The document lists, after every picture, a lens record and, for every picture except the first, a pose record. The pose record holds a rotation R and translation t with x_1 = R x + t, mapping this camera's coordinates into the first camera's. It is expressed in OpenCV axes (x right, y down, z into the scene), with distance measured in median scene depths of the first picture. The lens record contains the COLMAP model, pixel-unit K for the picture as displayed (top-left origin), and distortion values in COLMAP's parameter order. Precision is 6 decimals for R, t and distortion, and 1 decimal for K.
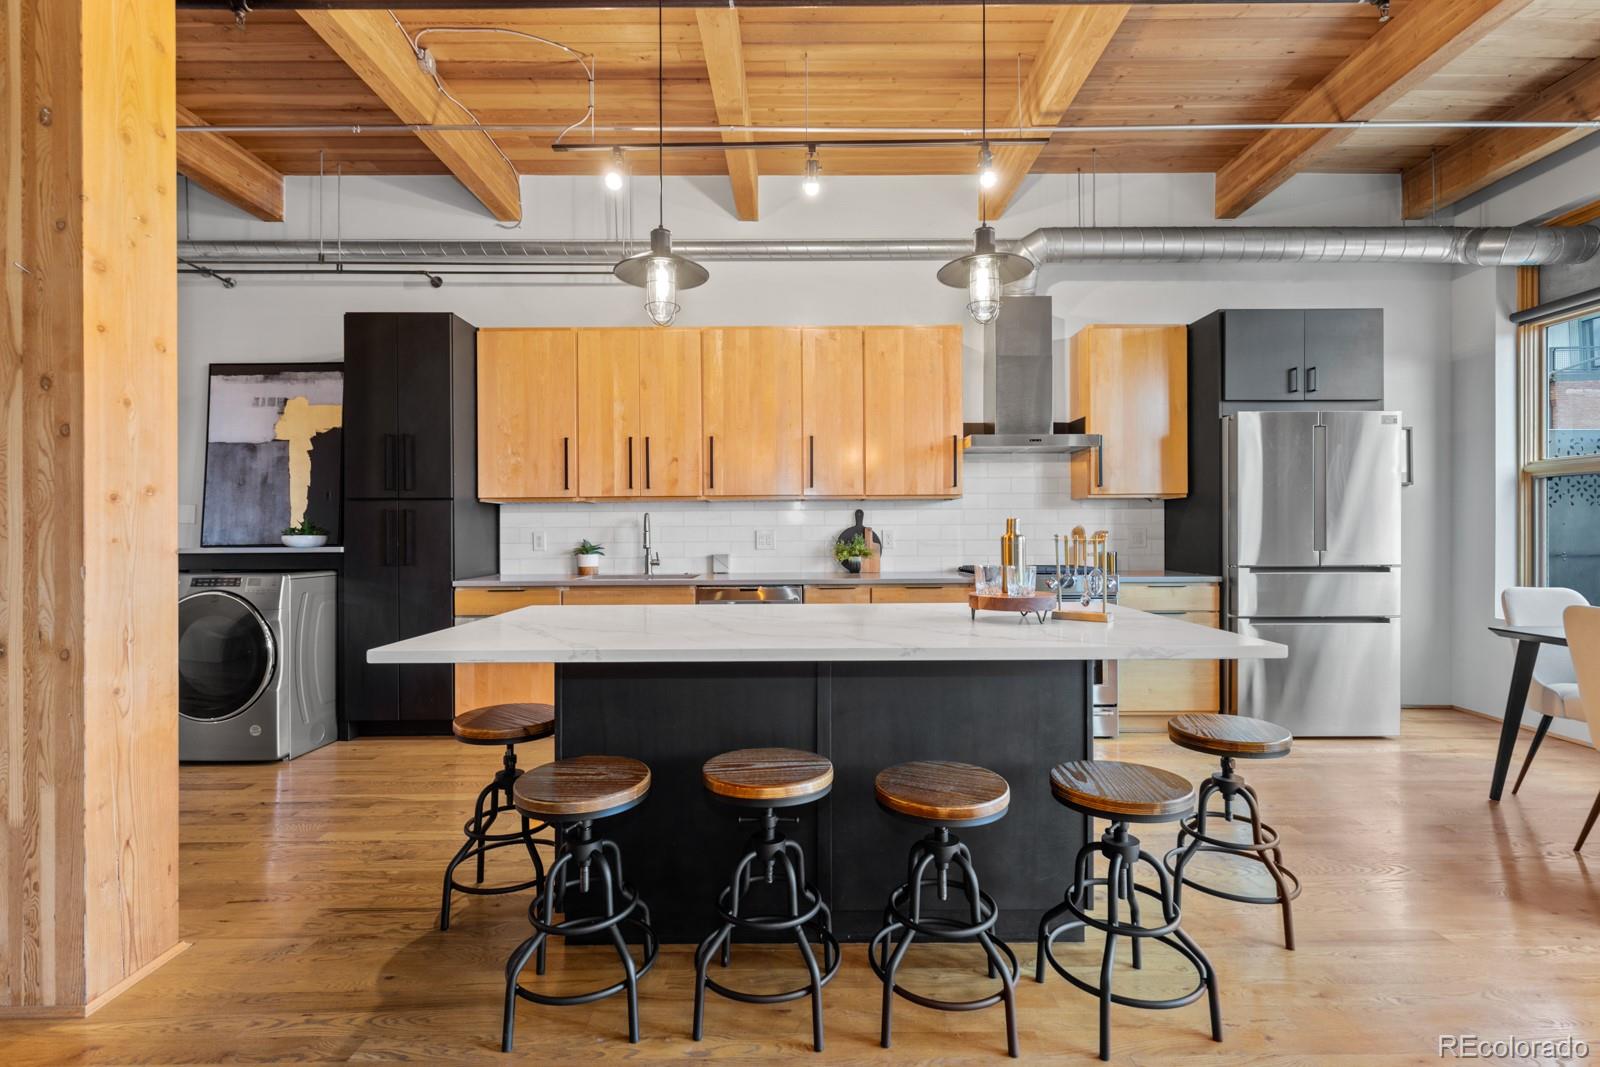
lens RADIAL K [[716.7, 0, 805.4], [0, 716.7, 532.7], [0, 0, 1]] dist [0.005401, -0.000854]
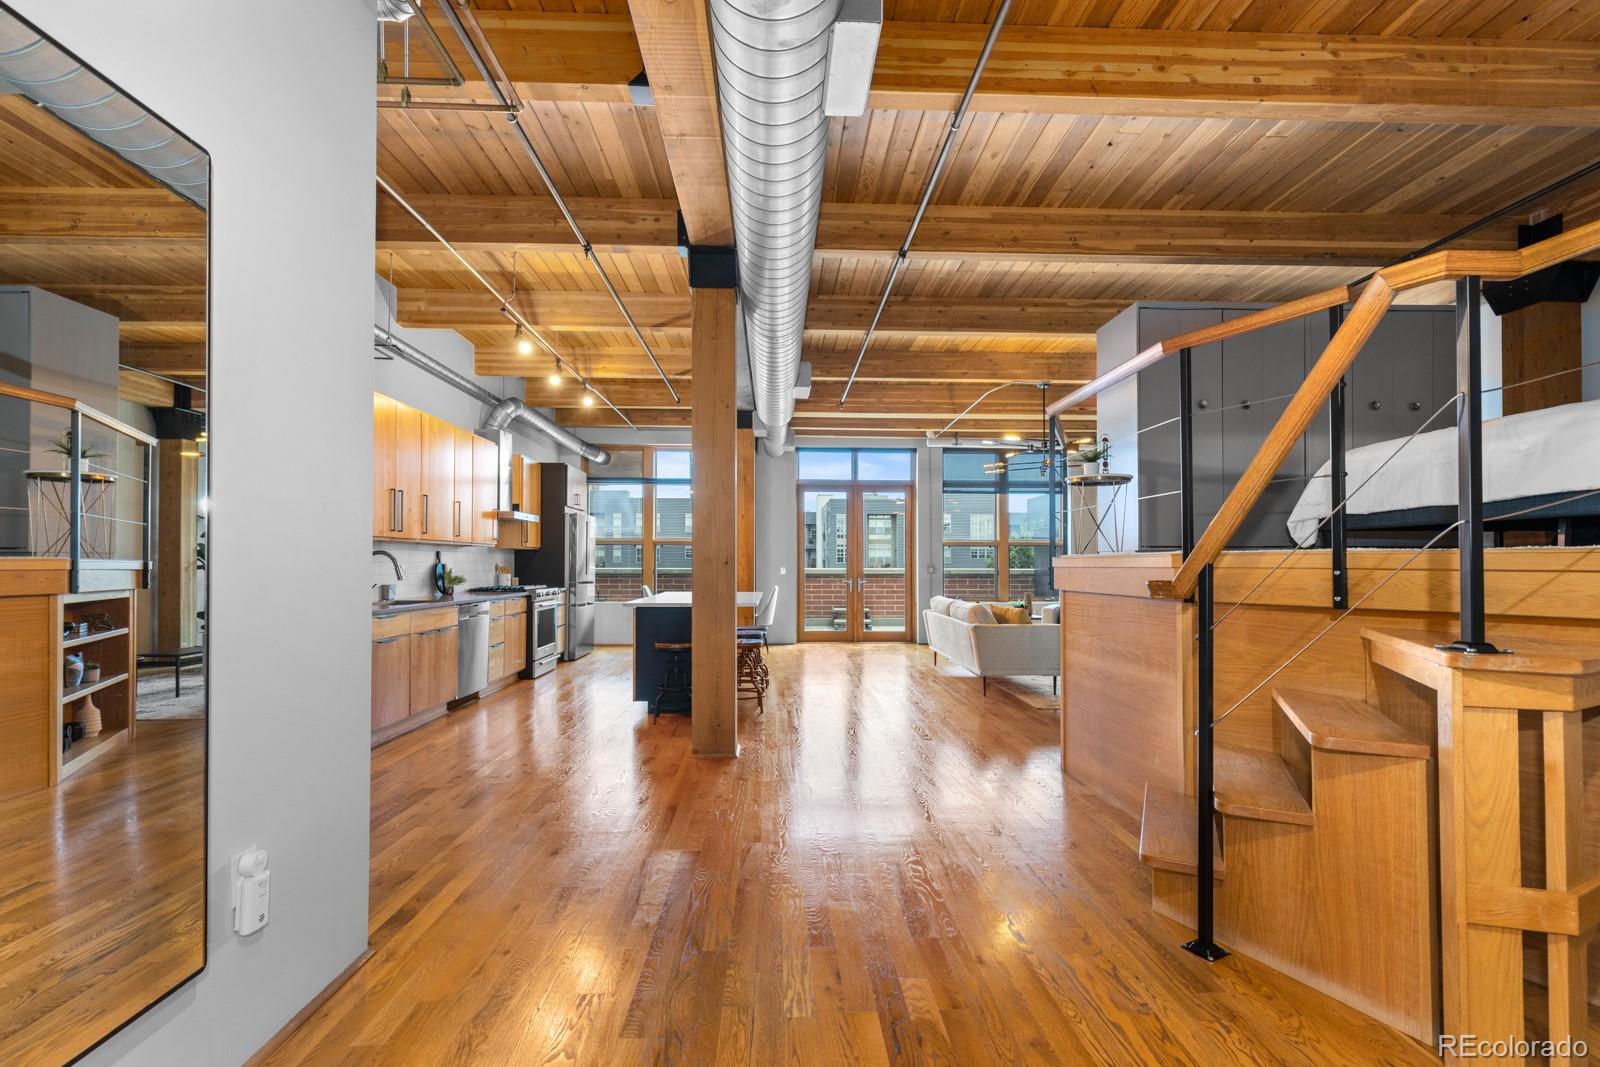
lens RADIAL K [[716.7, 0, 799.2], [0, 716.7, 553.7], [0, 0, 1]] dist [0.005401, -0.000854]
pose [[-0.031766, 0.018583, 0.999323, -1.479346], [-0.000707, 0.999826, -0.018615, -0.000541], [-0.999495, -0.001297, -0.031747, 0.344908]]
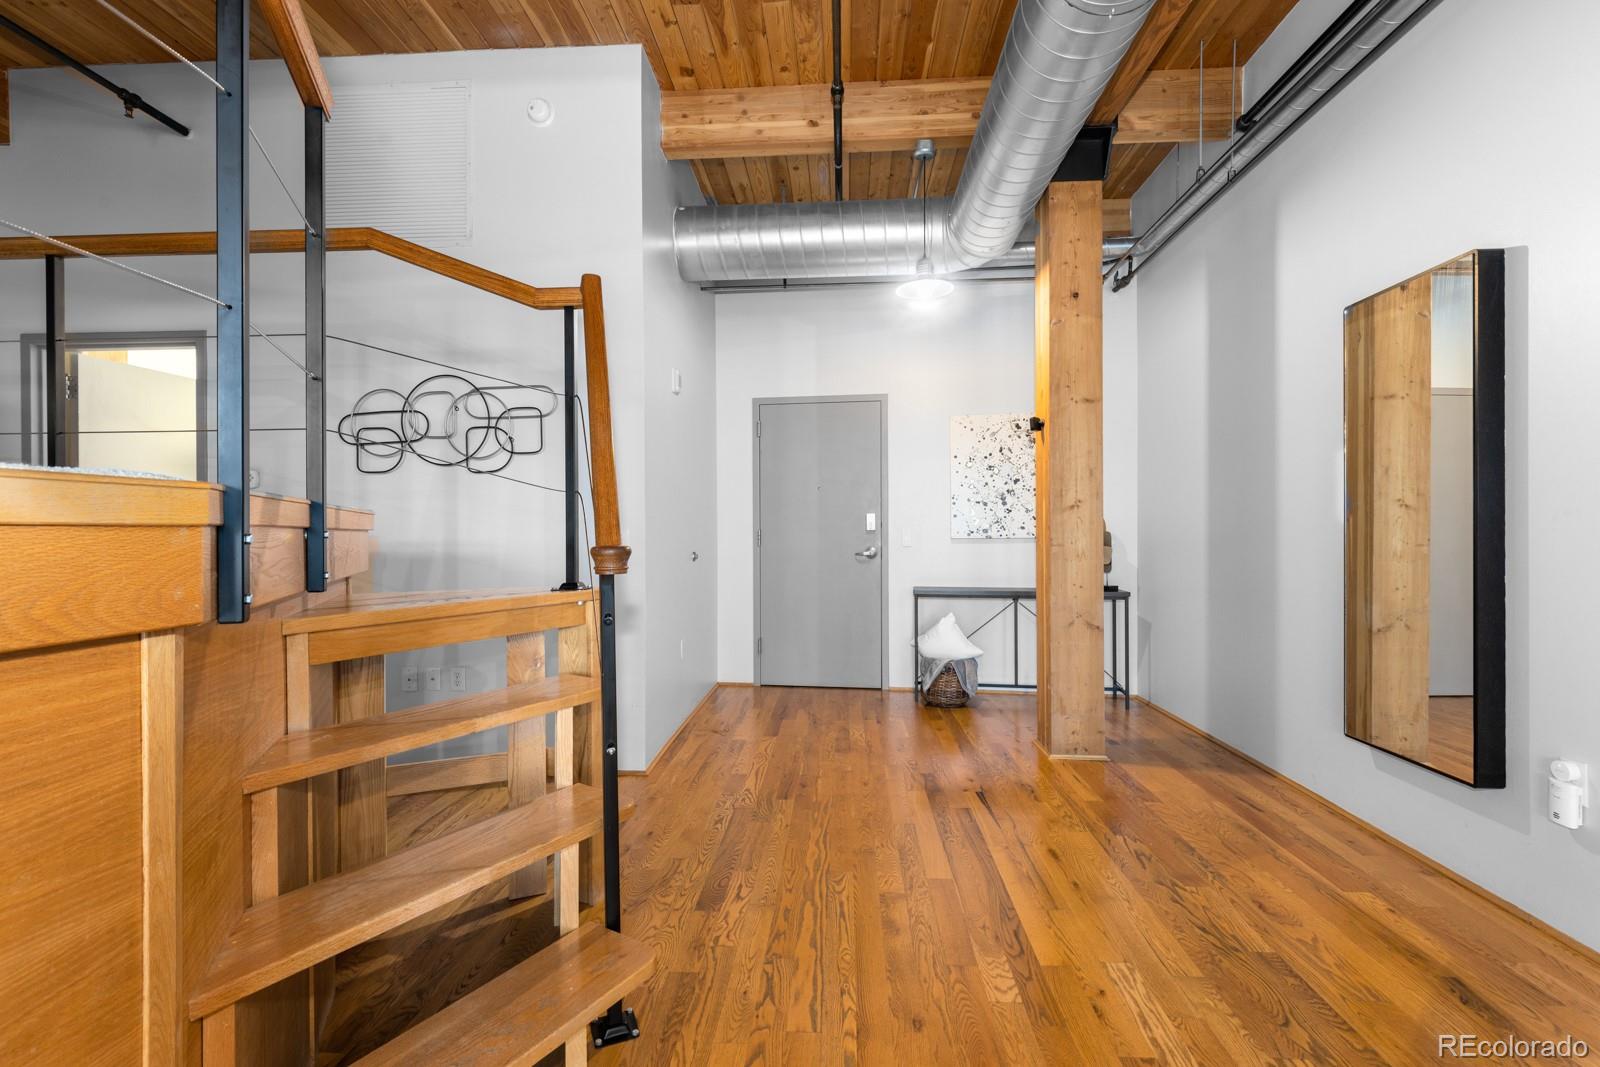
lens RADIAL K [[716.7, 0, 804.8], [0, 716.7, 533.8], [0, 0, 1]] dist [0.005401, -0.000854]
pose [[-0.059754, 0.010612, -0.998157, -0.599154], [0.004142, 0.999938, 0.010383, 0.000297], [0.998205, -0.003514, -0.059794, 0.167497]]
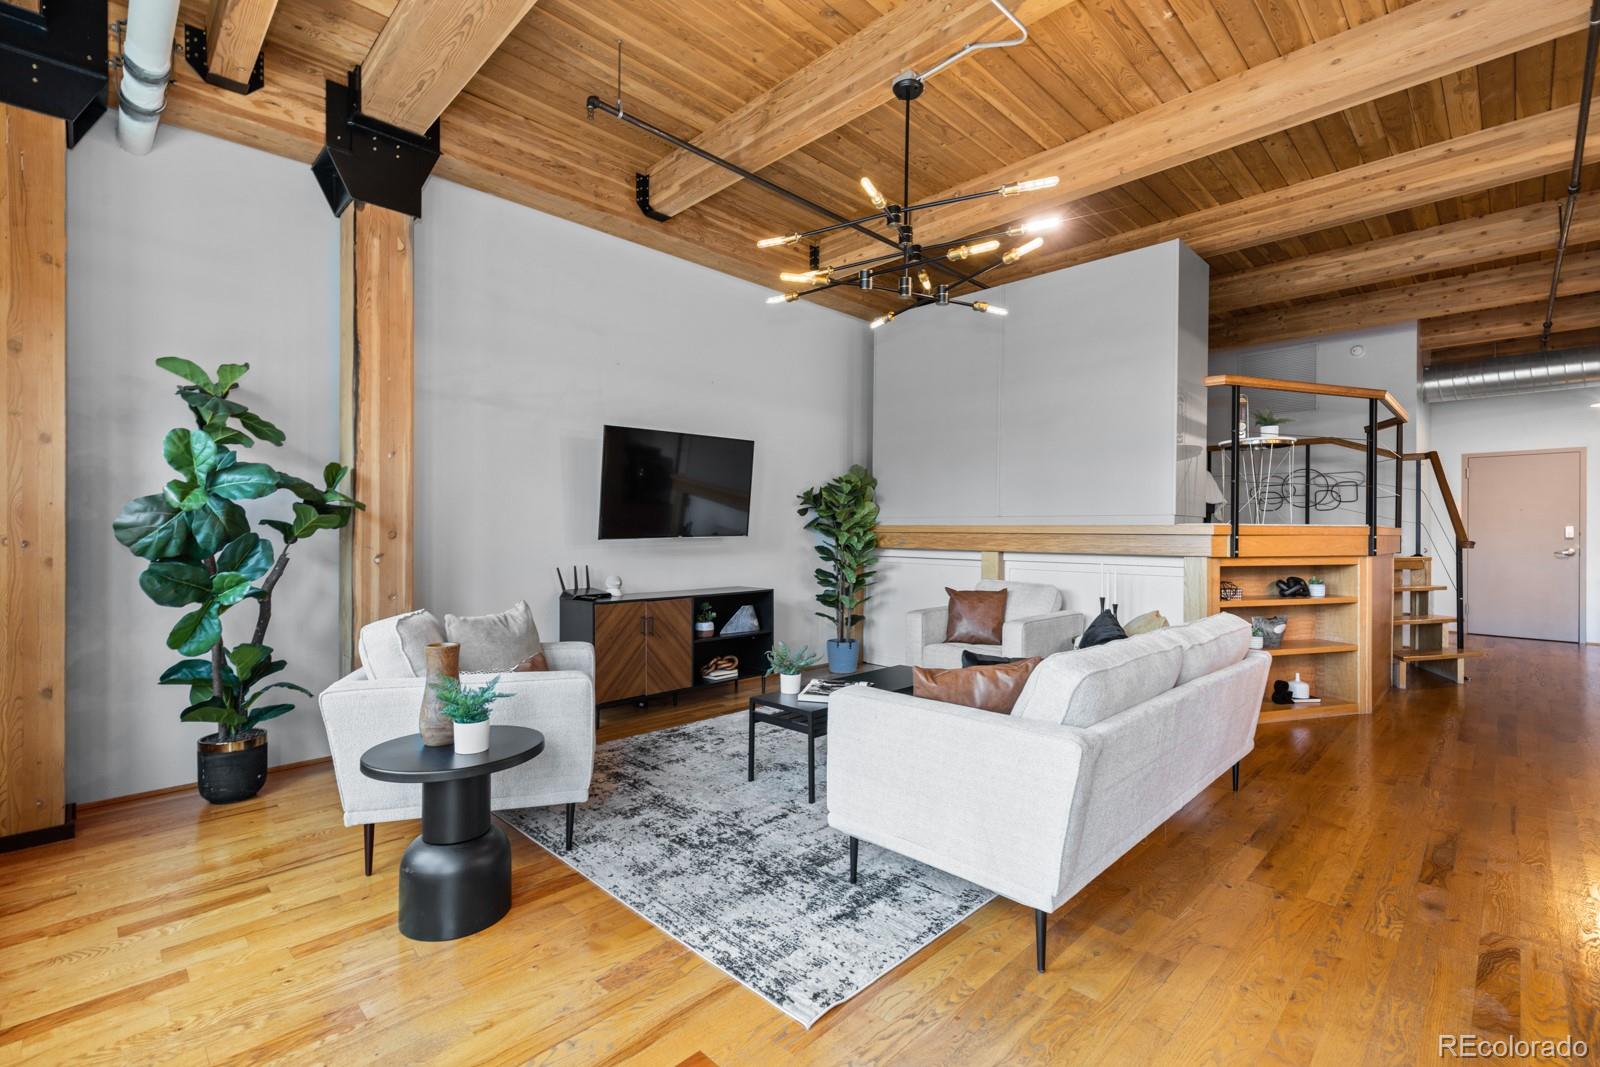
lens RADIAL K [[716.7, 0, 800.1], [0, 716.7, 531.9], [0, 0, 1]] dist [0.005401, -0.000854]
pose [[-0.707475, 0.000058, -0.706738, 0.865205], [-0.003363, 0.999988, 0.003448, -0.005996], [0.706730, 0.004816, -0.707467, 0.119840]]
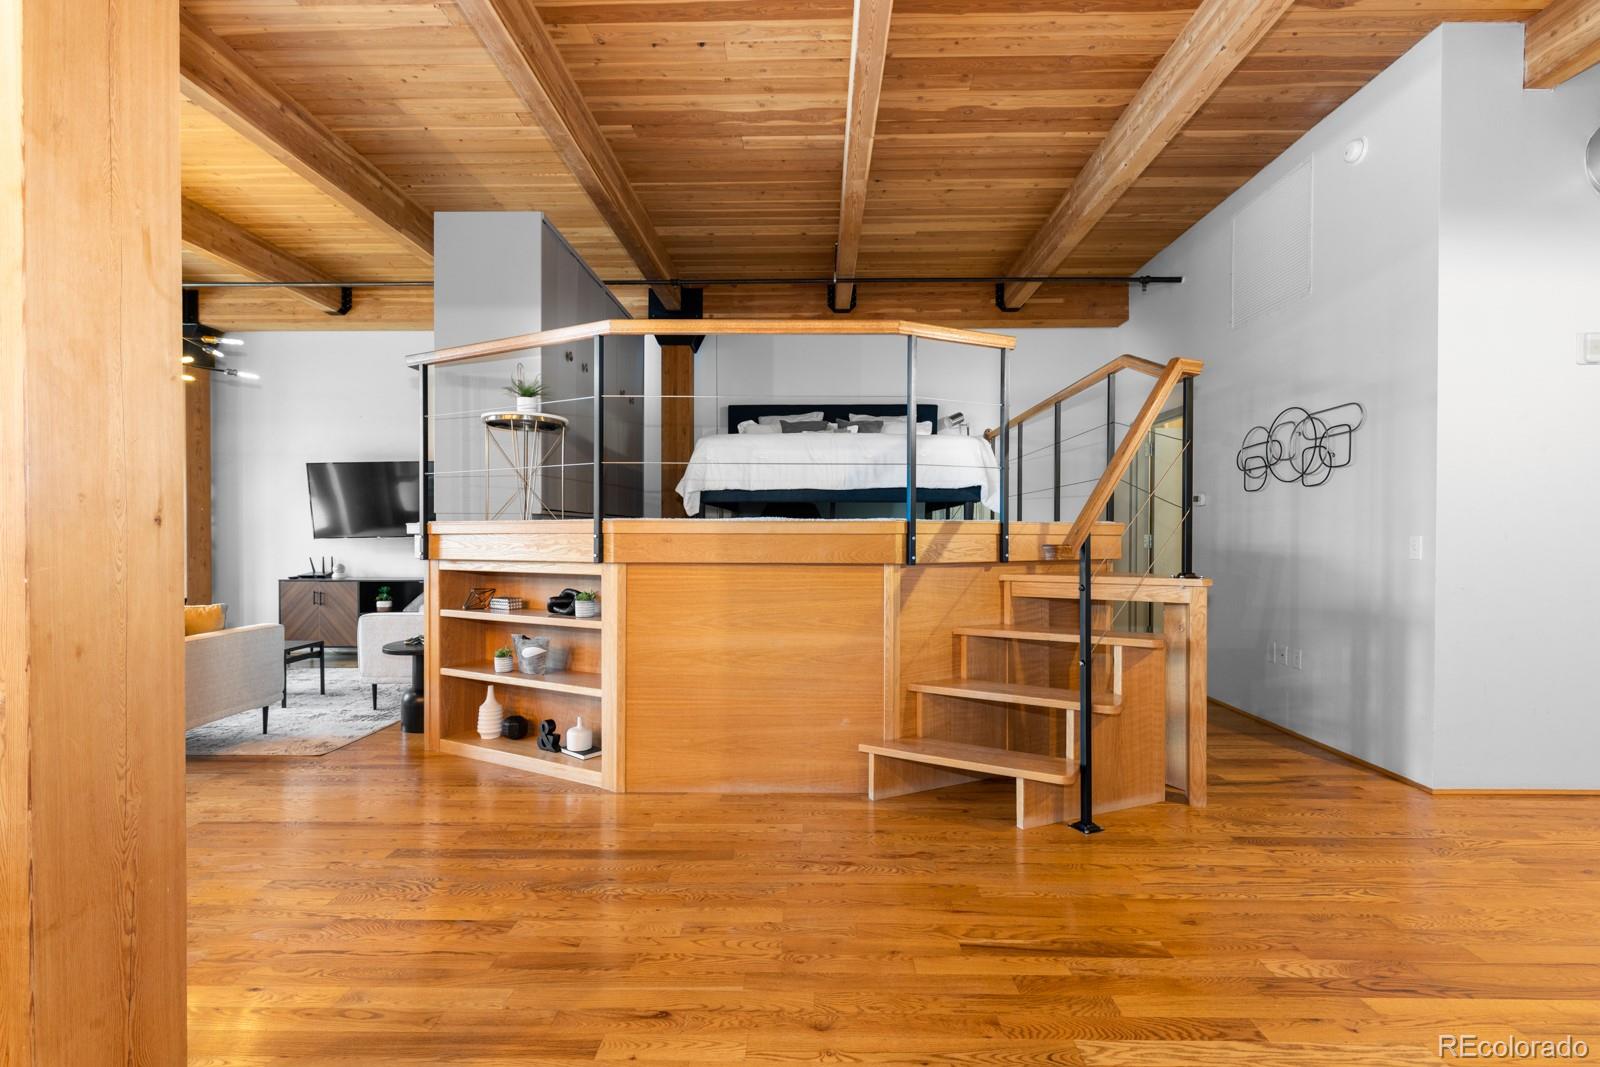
lens RADIAL K [[716.7, 0, 801.9], [0, 716.7, 538.0], [0, 0, 1]] dist [0.005401, -0.000854]
pose [[-0.999739, 0.002414, 0.022714, -0.729657], [0.002585, 0.999969, 0.007488, -0.001842], [-0.022695, 0.007545, -0.999714, 0.705554]]
